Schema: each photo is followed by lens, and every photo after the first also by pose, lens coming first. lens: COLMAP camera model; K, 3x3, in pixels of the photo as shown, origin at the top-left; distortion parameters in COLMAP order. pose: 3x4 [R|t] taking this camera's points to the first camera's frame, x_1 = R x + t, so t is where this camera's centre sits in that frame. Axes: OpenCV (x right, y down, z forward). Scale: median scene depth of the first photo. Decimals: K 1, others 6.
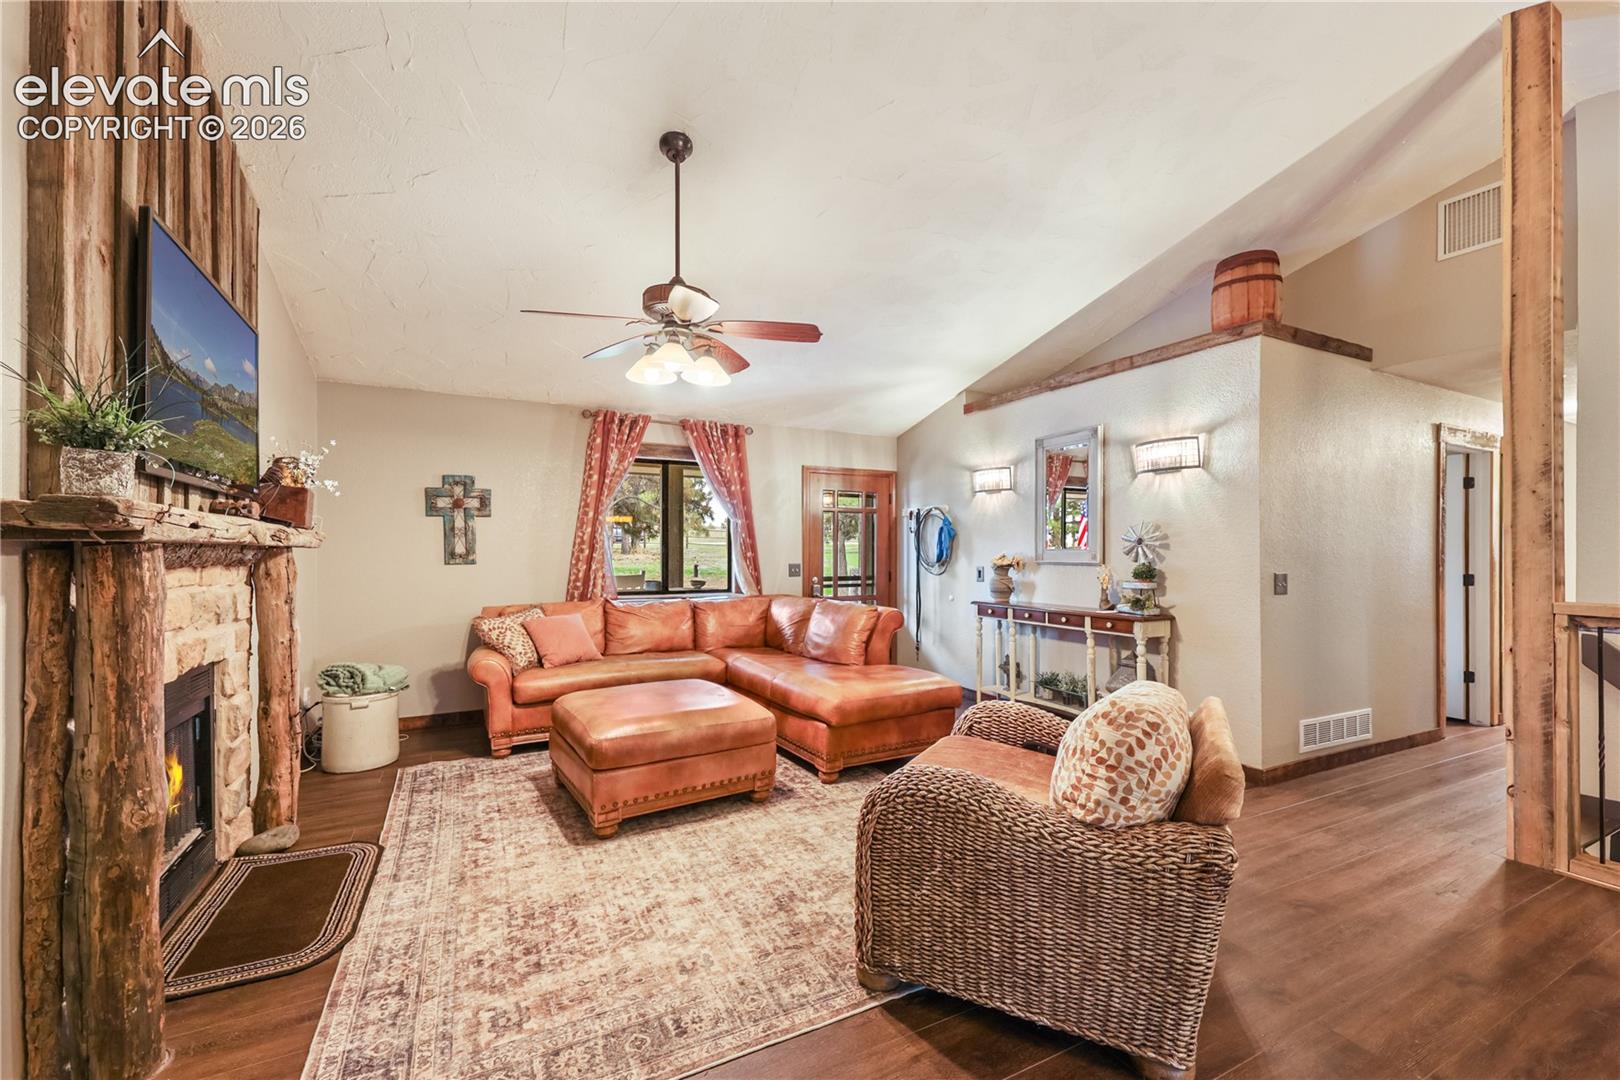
lens RADIAL K [[669.8, 0, 813.2], [0, 669.8, 544.5], [0, 0, 1]] dist [0.011717, 0.005351]
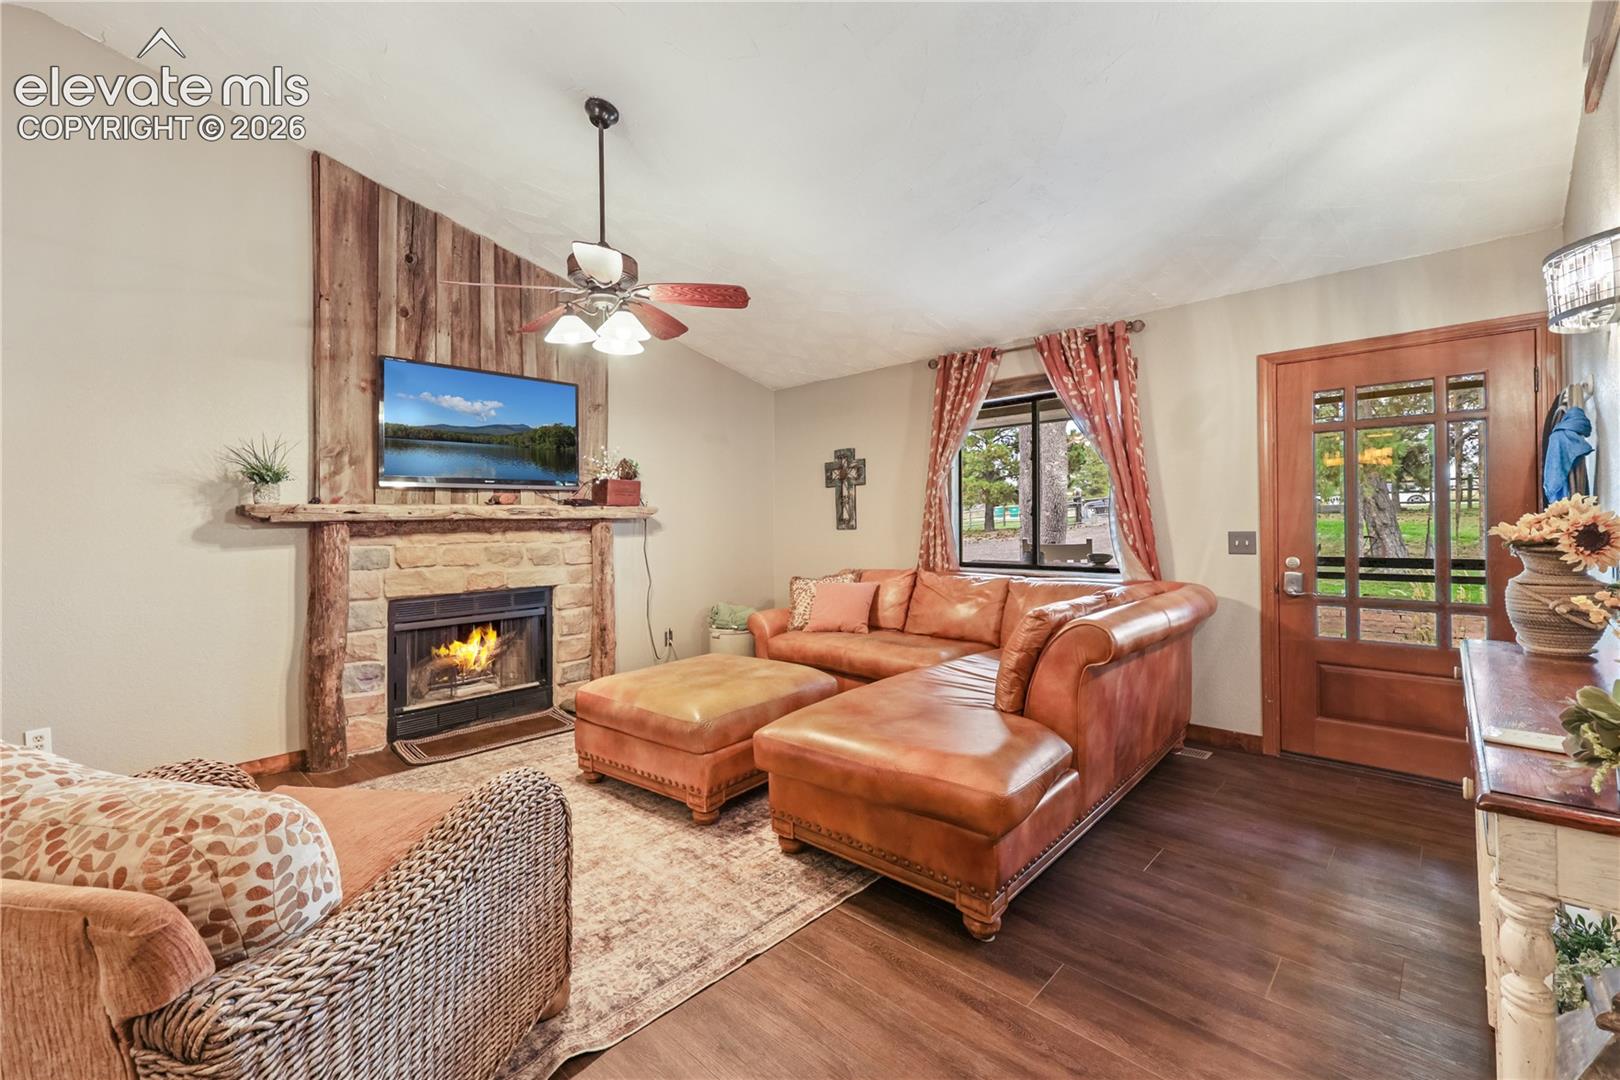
lens RADIAL K [[669.8, 0, 818.5], [0, 669.8, 523.2], [0, 0, 1]] dist [0.011717, 0.005351]
pose [[0.331993, 0.000608, -0.943282, 0.648463], [0.026605, 0.999596, 0.010008, 0.009213], [0.942907, -0.028419, 0.331842, 0.758210]]
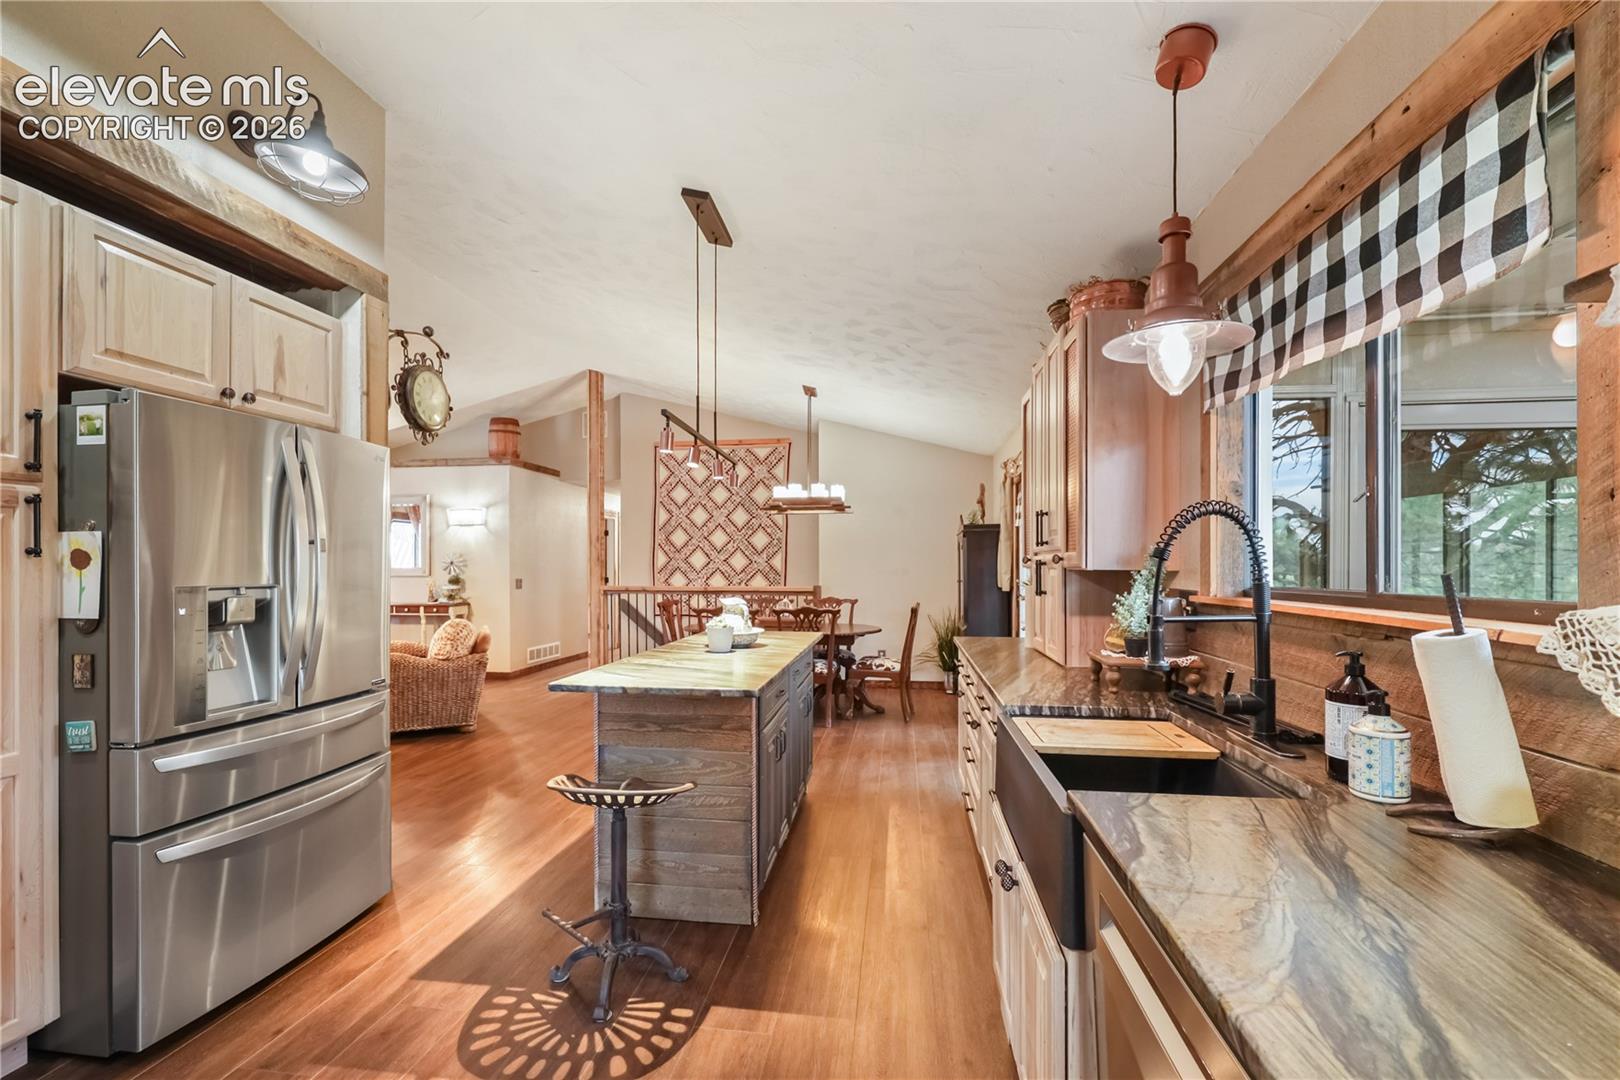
lens RADIAL K [[669.8, 0, 793.4], [0, 669.8, 560.5], [0, 0, 1]] dist [0.011717, 0.005351]
pose [[0.585102, -0.002311, 0.810956, -0.499253], [-0.000472, 0.999995, 0.003190, -0.020306], [-0.810959, -0.002250, 0.585098, -0.909004]]
